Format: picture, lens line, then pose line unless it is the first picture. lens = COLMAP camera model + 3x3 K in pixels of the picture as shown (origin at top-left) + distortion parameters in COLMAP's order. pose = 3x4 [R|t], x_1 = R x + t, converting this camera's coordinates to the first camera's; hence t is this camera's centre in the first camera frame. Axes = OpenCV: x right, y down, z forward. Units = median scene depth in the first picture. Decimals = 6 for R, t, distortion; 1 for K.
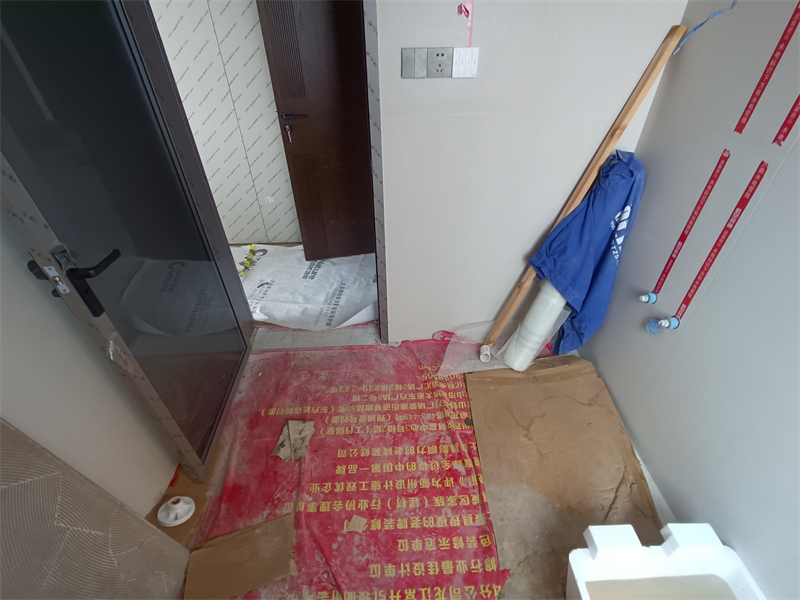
lens RADIAL K [[366.8, 0, 396.8], [0, 366.8, 303.0], [0, 0, 1]] dist [-0.009710, 0.005469]
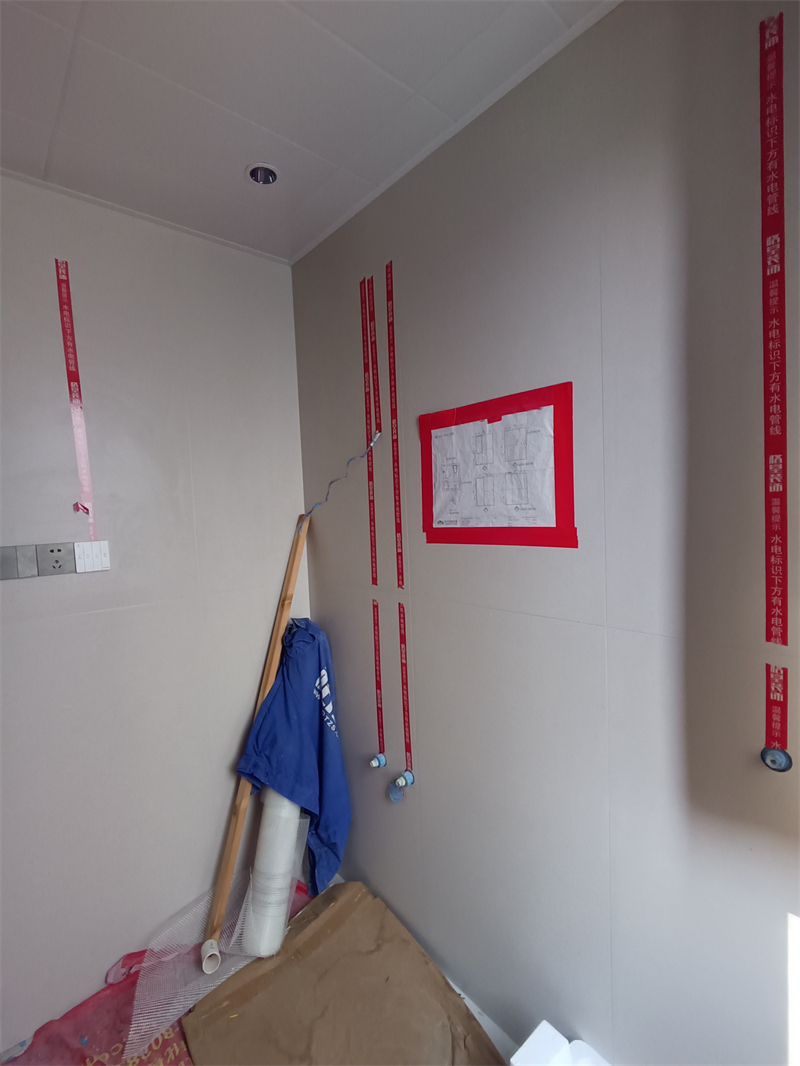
lens RADIAL K [[488.8, 0, 404.7], [0, 488.8, 536.8], [0, 0, 1]] dist [-0.009710, 0.005469]
pose [[0.770441, -0.054557, 0.635173, 0.021147], [0.412823, 0.801919, -0.431860, 0.070863], [-0.485796, 0.594936, 0.640354, -0.078207]]
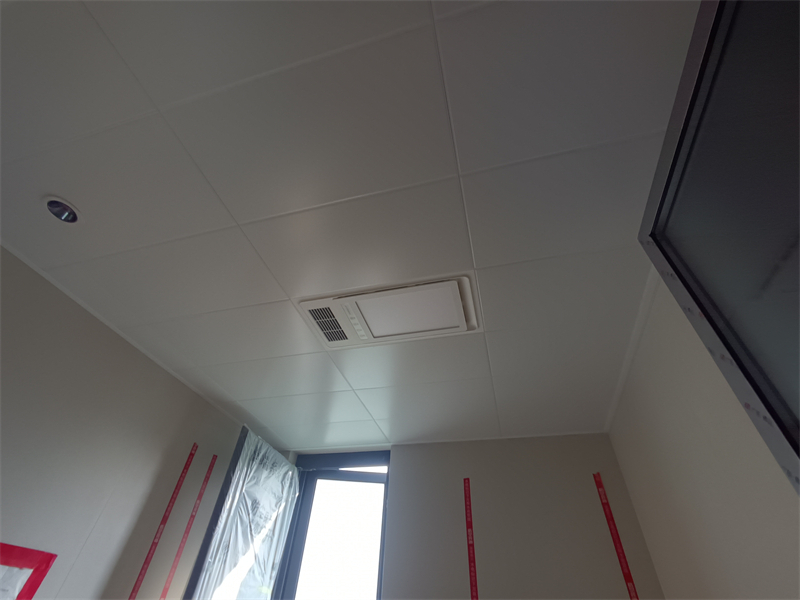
lens RADIAL K [[366.8, 0, 392.9], [0, 366.8, 303.3], [0, 0, 1]] dist [-0.009710, 0.005469]
pose [[-0.951410, 0.182681, 0.247883, -0.251782], [0.155824, 0.979956, -0.124118, -0.537203], [-0.265588, -0.079461, -0.960806, 0.613184]]
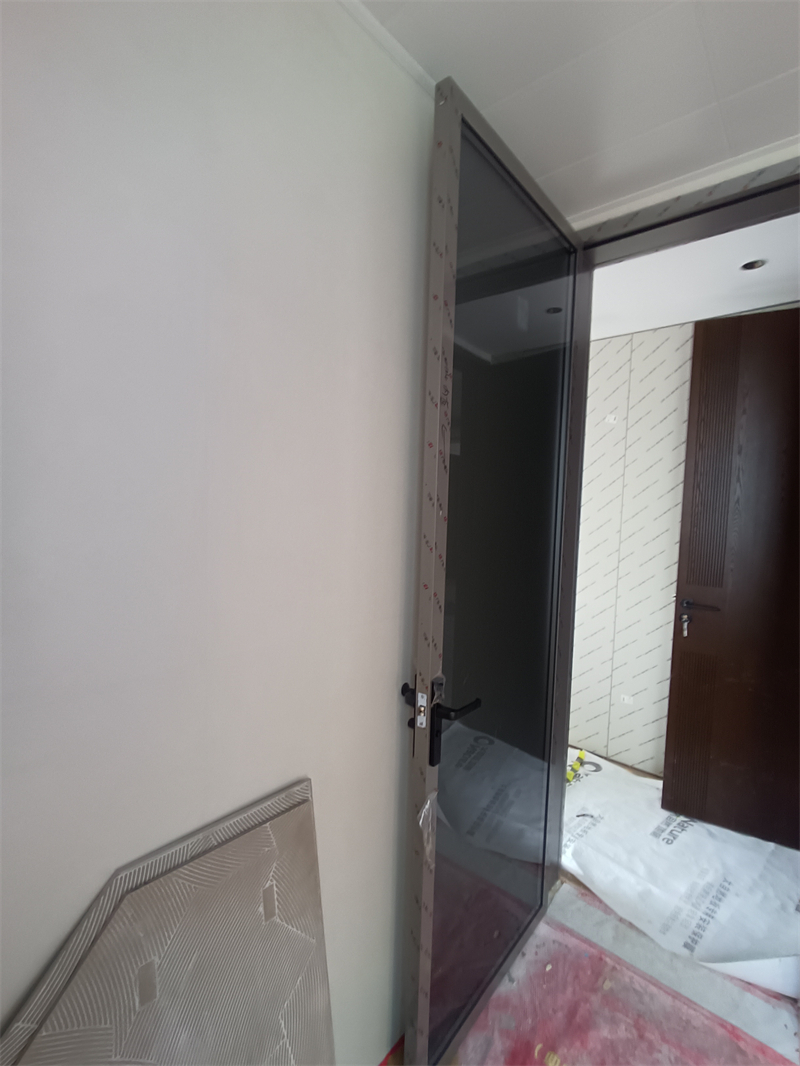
lens RADIAL K [[488.8, 0, 406.5], [0, 488.8, 535.3], [0, 0, 1]] dist [-0.009710, 0.005469]
pose [[0.738438, 0.082333, -0.669276, -0.079381], [-0.443223, 0.807263, -0.389717, 0.040702], [0.508195, 0.584421, 0.632606, -0.038311]]
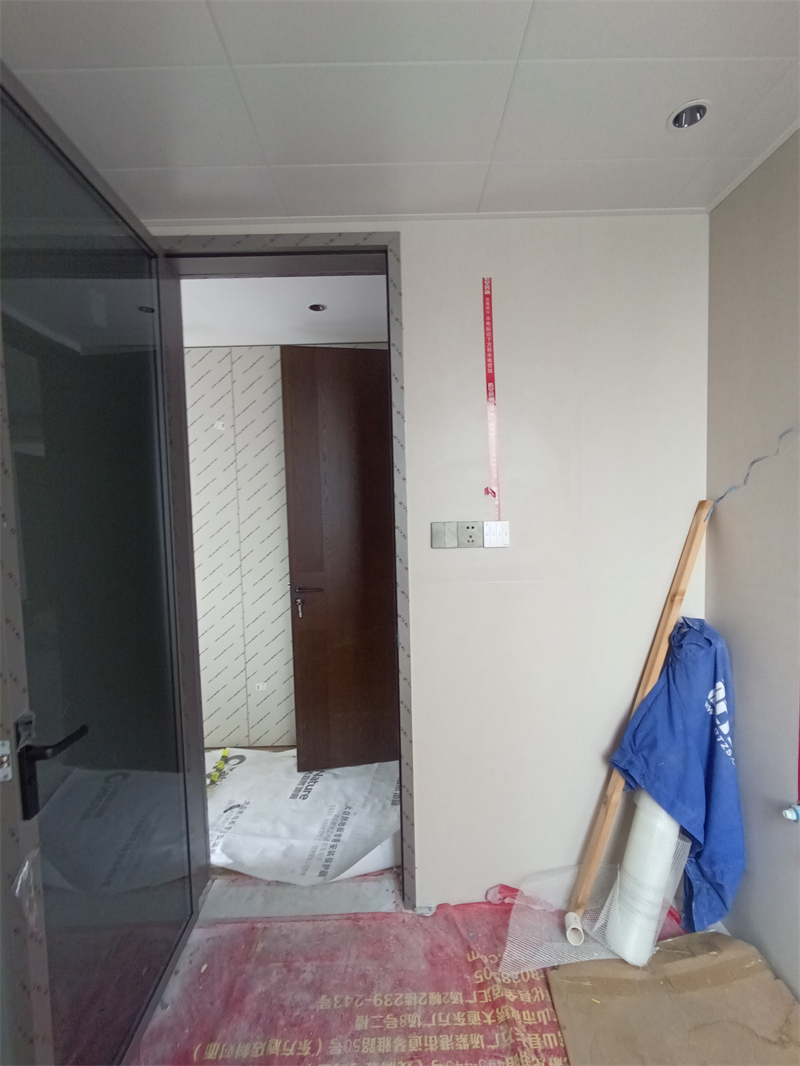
lens RADIAL K [[488.8, 0, 404.5], [0, 488.8, 537.8], [0, 0, 1]] dist [-0.009710, 0.005469]
pose [[0.999663, -0.008919, -0.024398, -0.019496], [-0.006316, 0.827581, -0.561311, 0.062289], [0.025197, 0.561276, 0.827245, -0.058270]]
